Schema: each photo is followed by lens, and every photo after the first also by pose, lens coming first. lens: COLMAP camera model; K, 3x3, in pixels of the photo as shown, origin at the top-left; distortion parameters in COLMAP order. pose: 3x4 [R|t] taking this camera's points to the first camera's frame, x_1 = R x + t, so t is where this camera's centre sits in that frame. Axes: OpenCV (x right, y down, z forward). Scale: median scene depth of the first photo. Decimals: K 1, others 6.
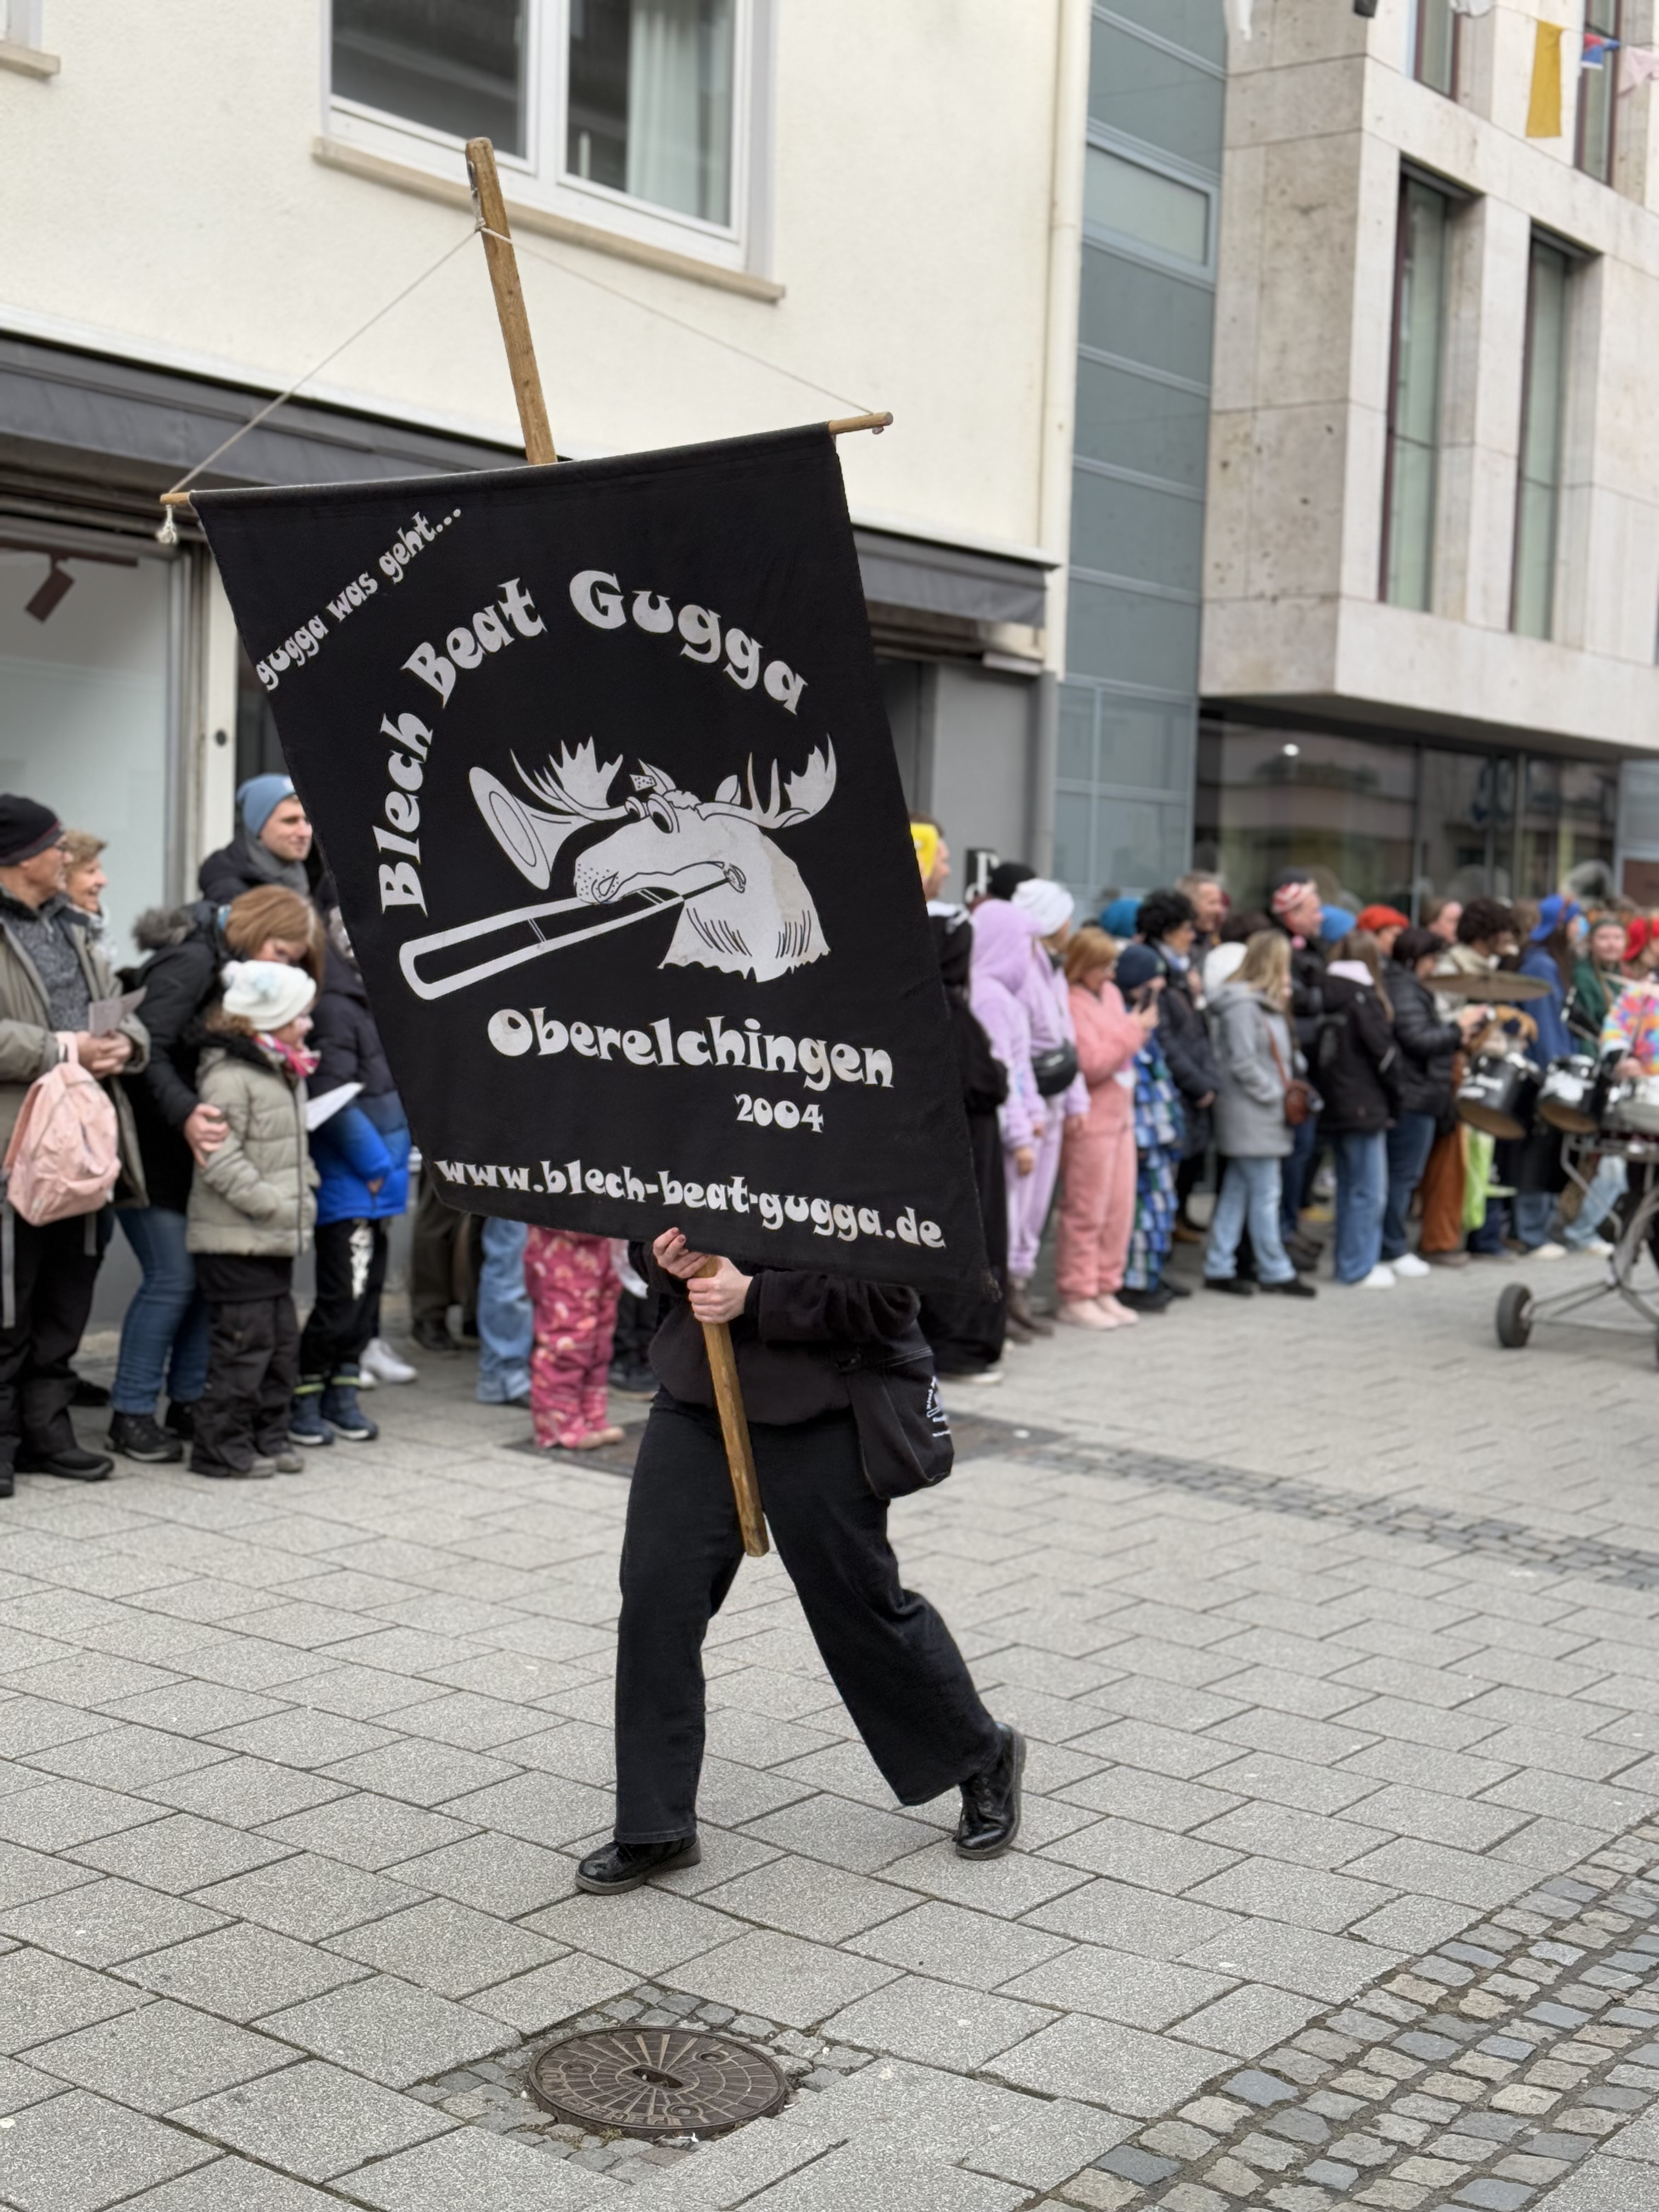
lens RADIAL K [[3076.8, 0, 800.0], [0, 3076.8, 1057.8], [0, 0, 1]] dist [0.216813, -0.510789]
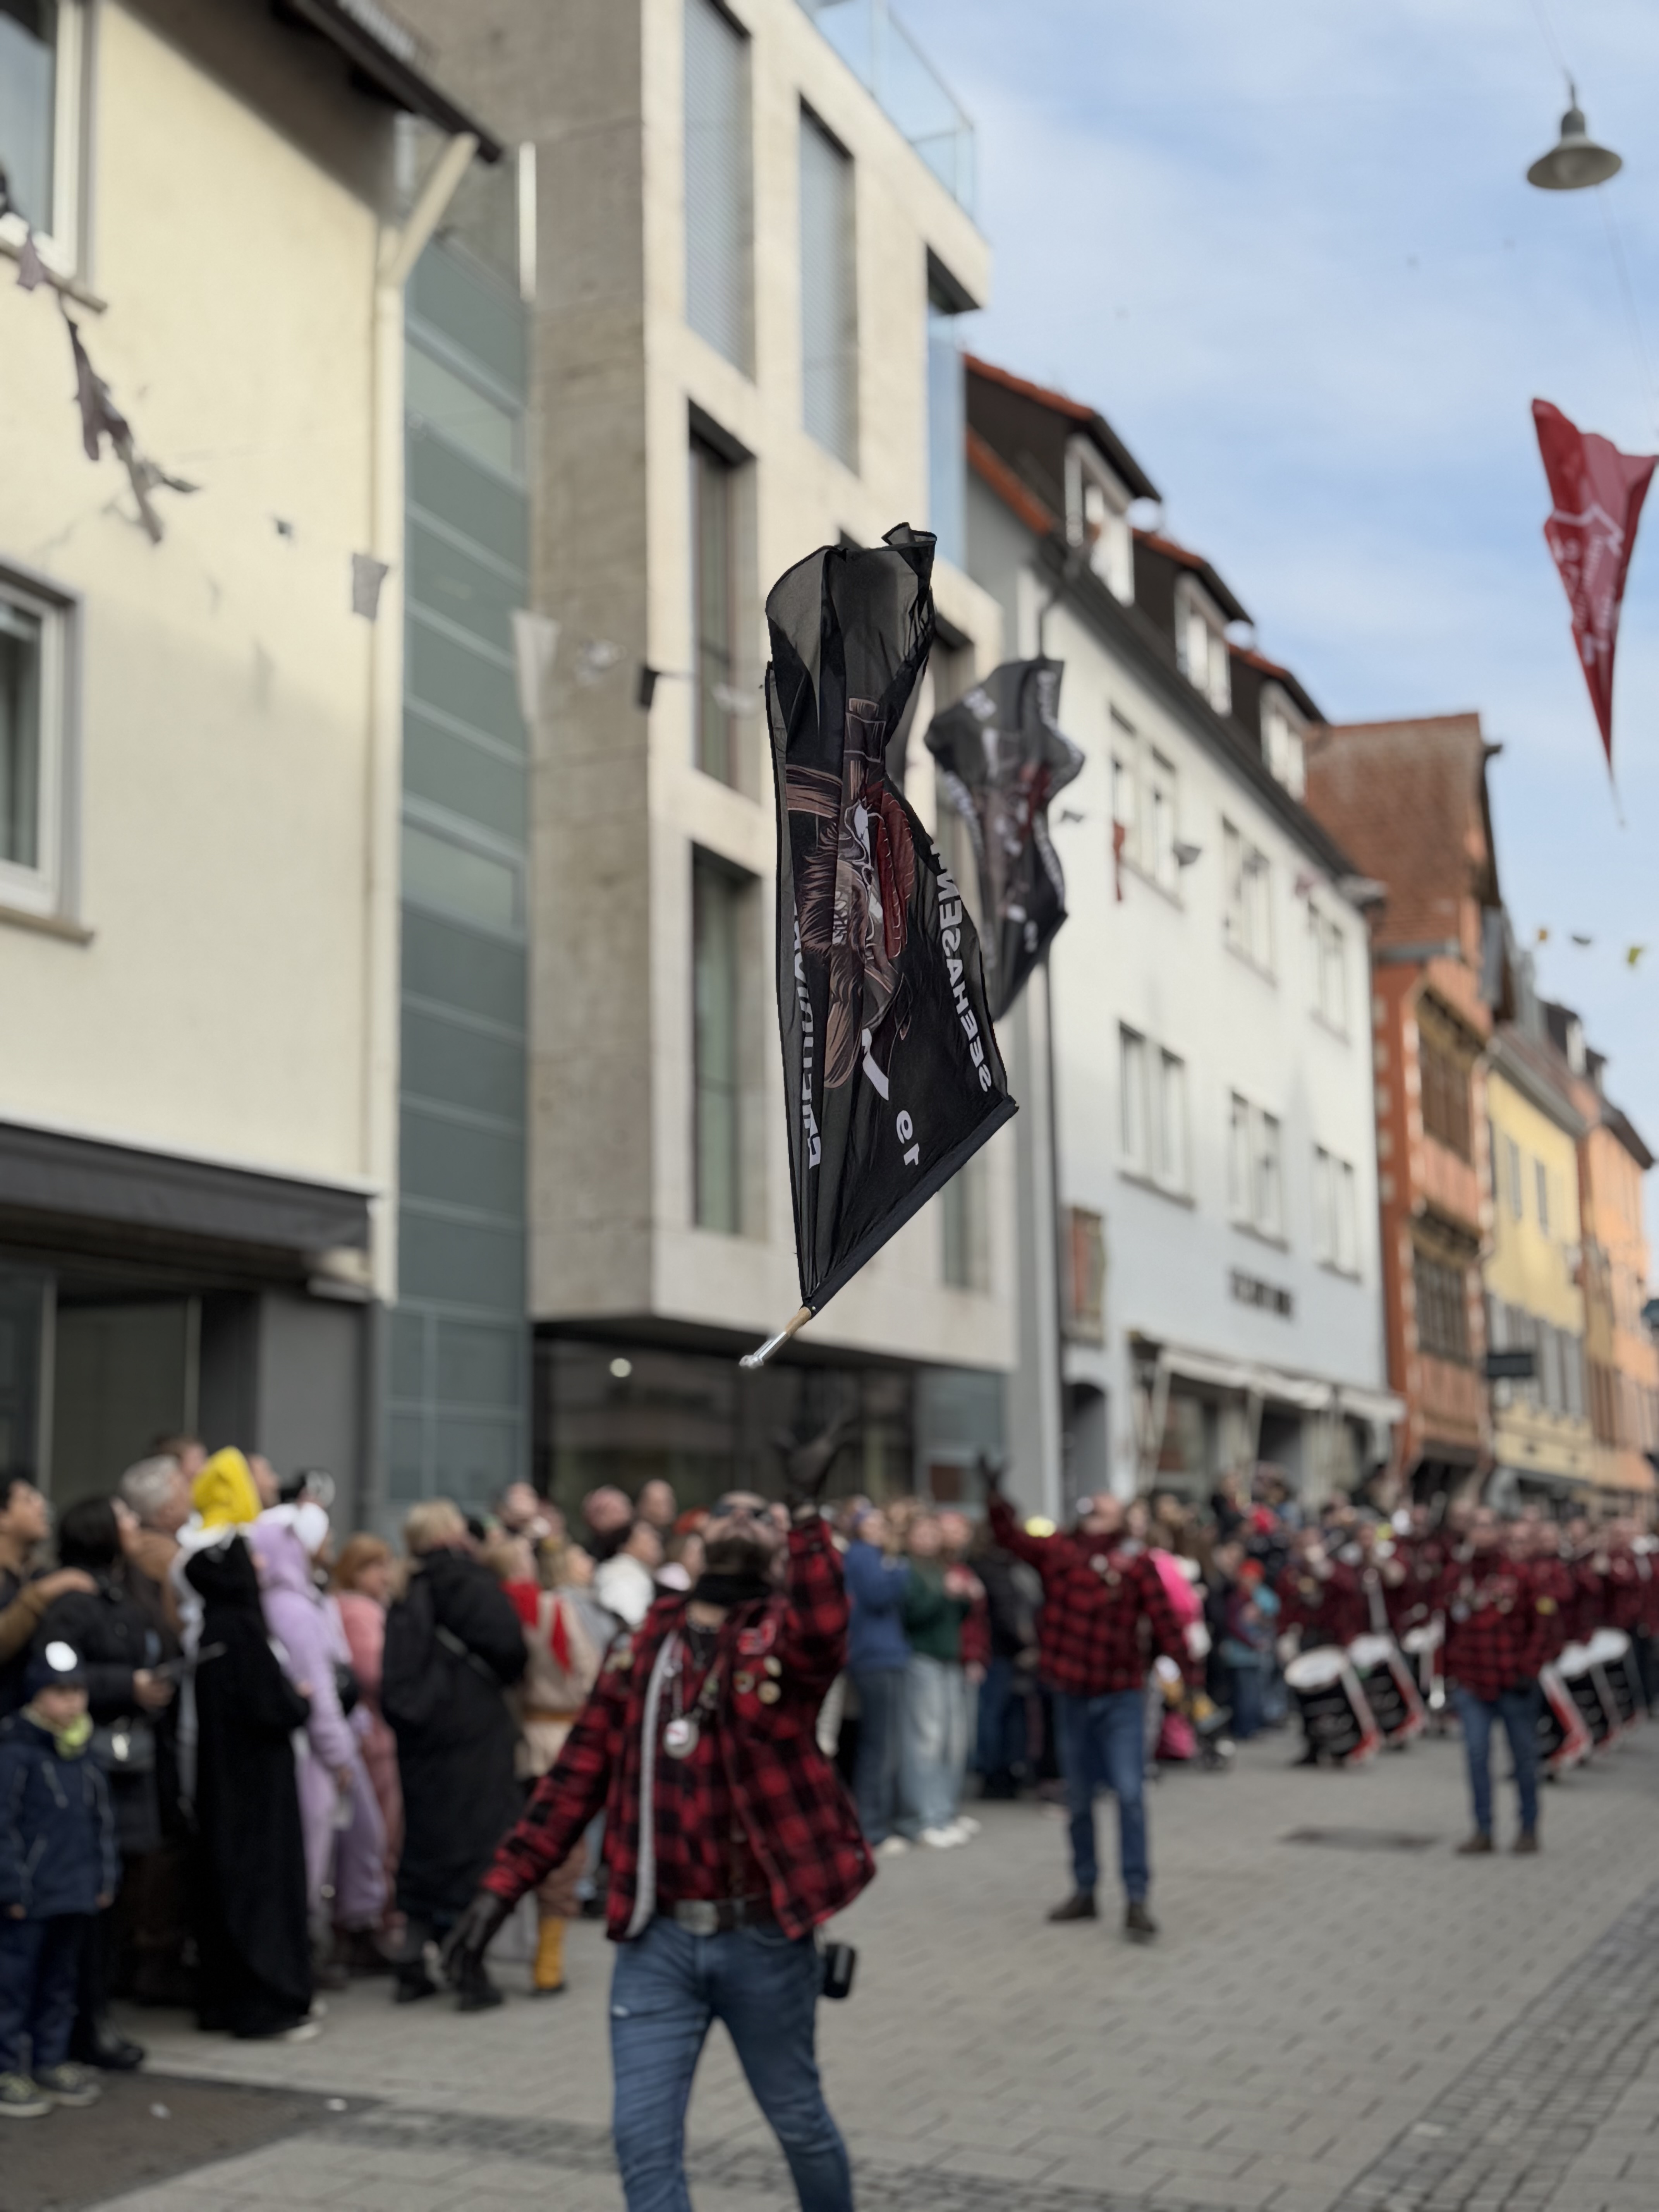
lens RADIAL K [[2773.9, 0, 834.2], [0, 2773.9, 1107.6], [0, 0, 1]] dist [0.137368, -0.226440]
pose [[0.974264, -0.011241, 0.225128, 0.053826], [0.055627, 0.979856, -0.191801, -0.000597], [-0.218437, 0.199388, 0.955264, 0.184327]]
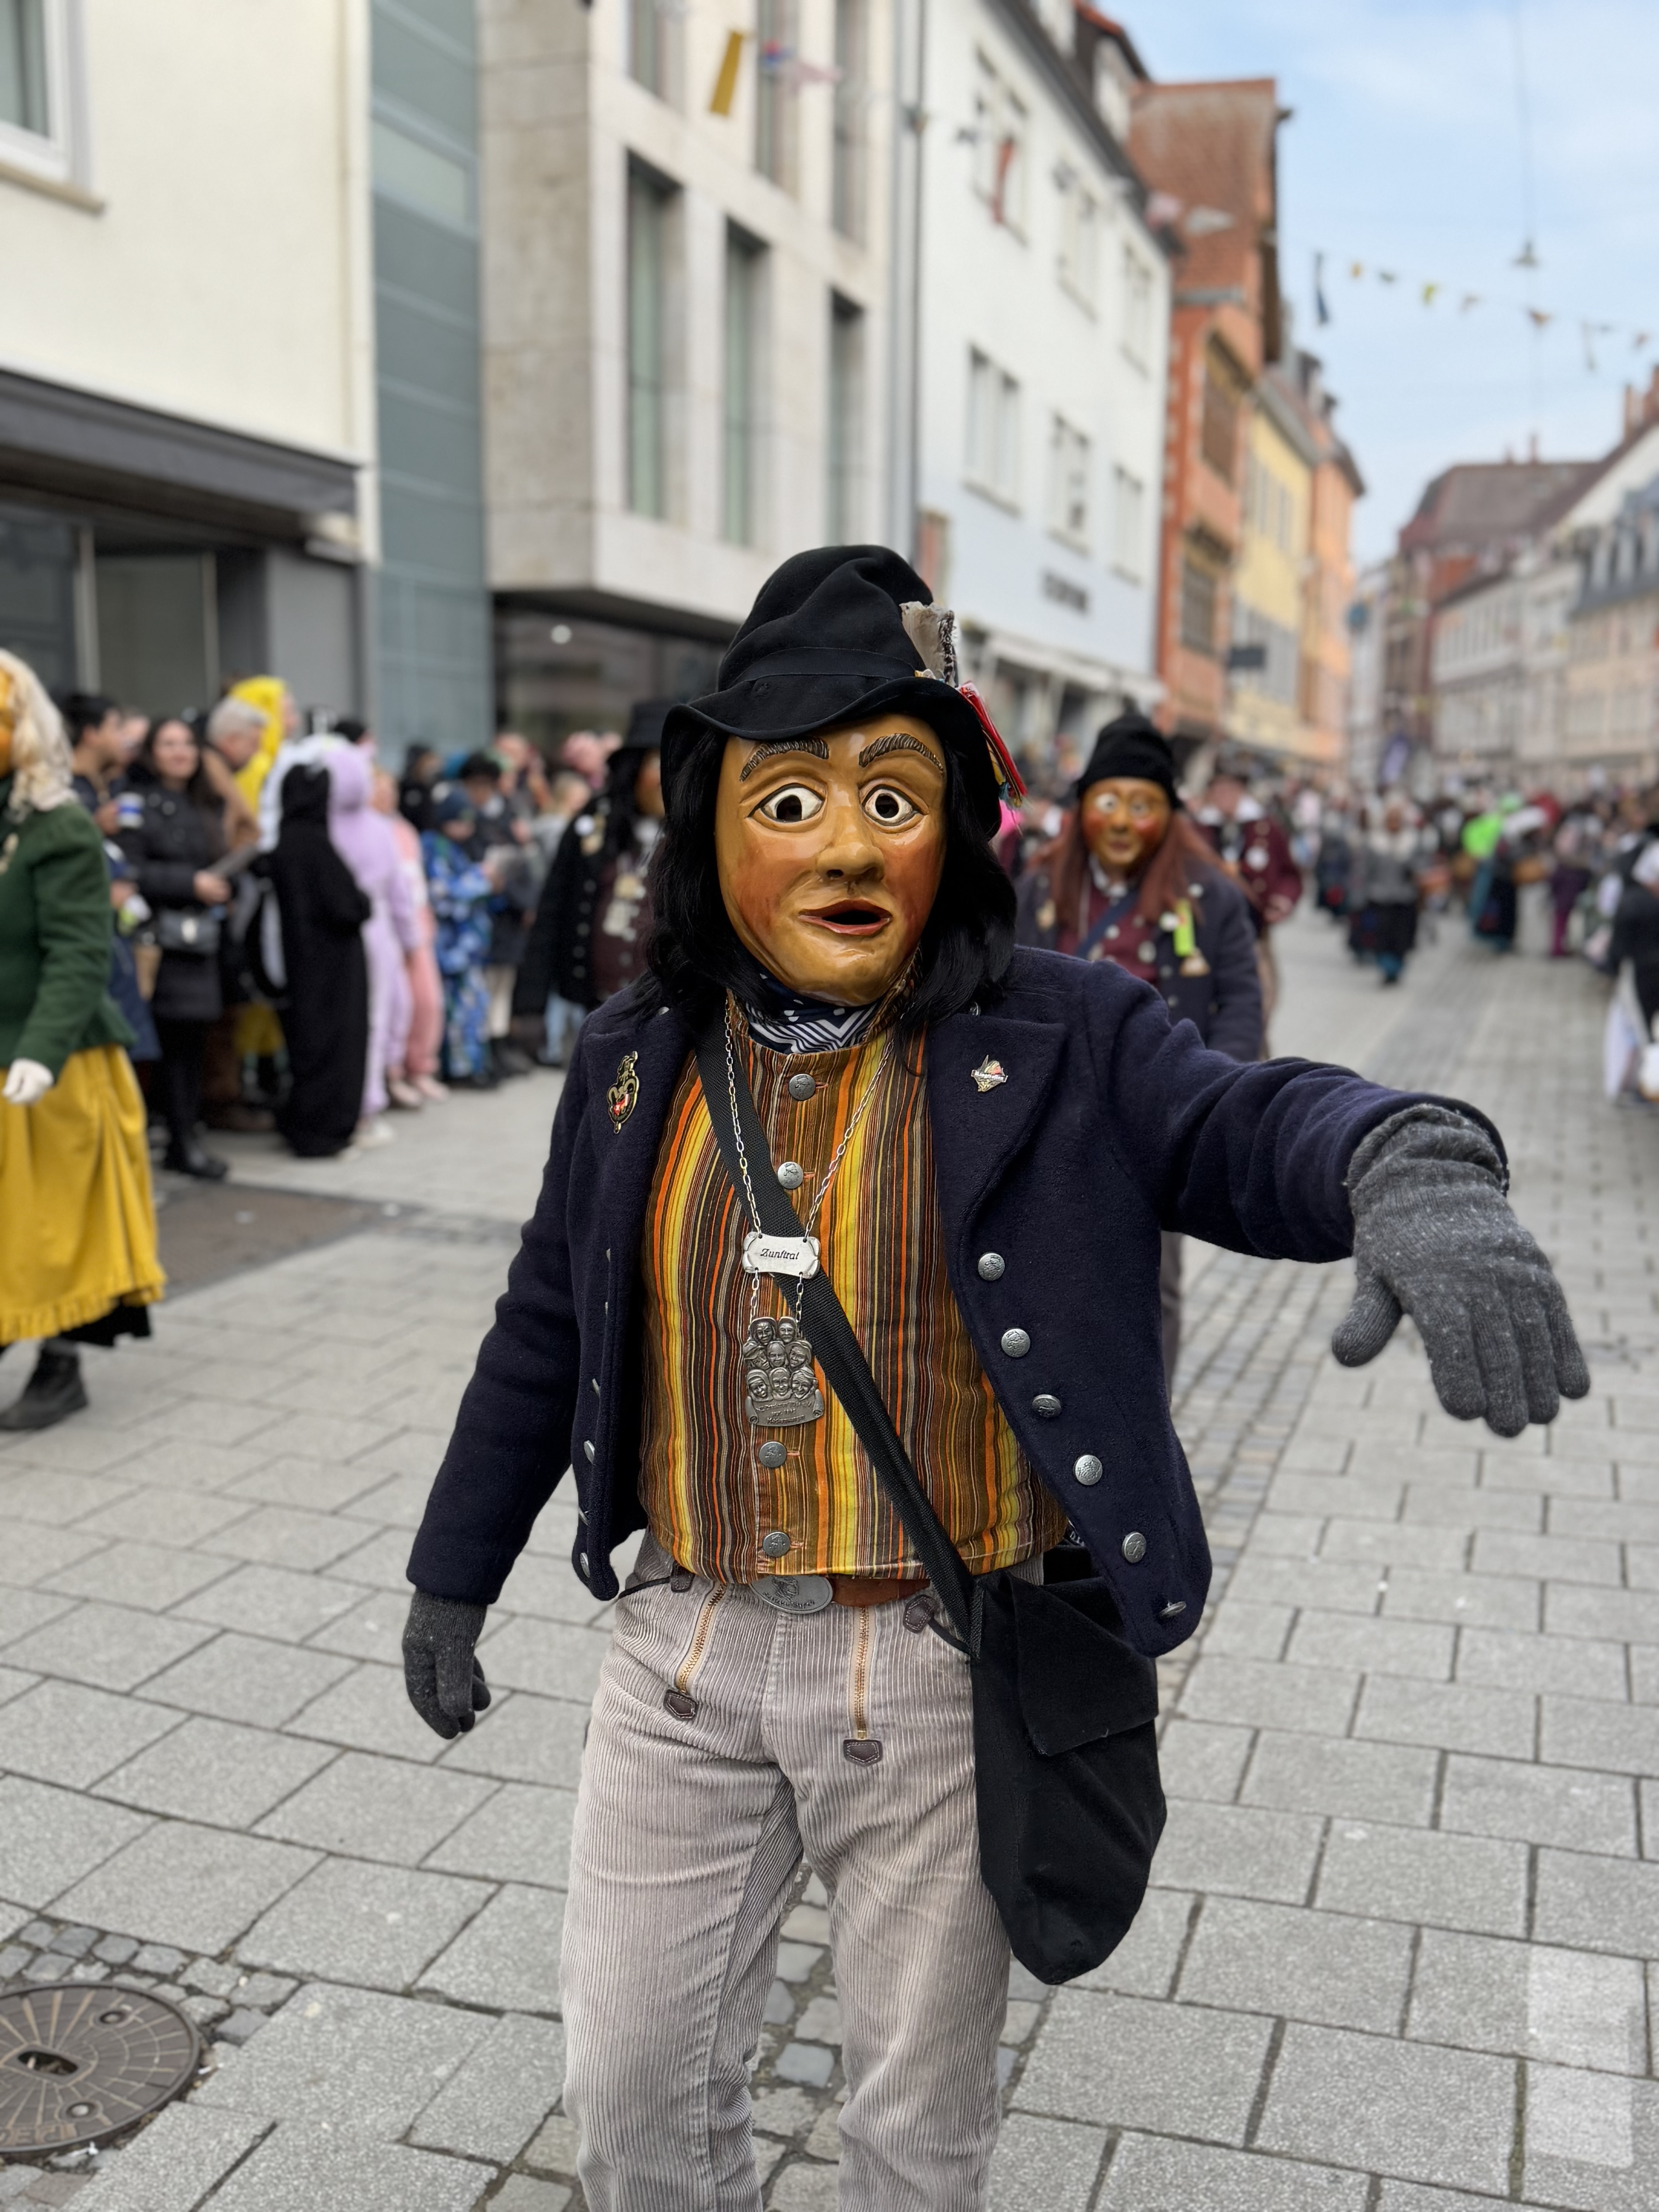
lens RADIAL K [[2168.5, 0, 819.8], [0, 2168.5, 1107.9], [0, 0, 1]] dist [0.173607, -0.370888]
pose [[0.959751, -0.059875, 0.274394, 0.006703], [0.030974, 0.993616, 0.108478, -0.000929], [-0.279138, -0.095613, 0.955479, 0.307049]]
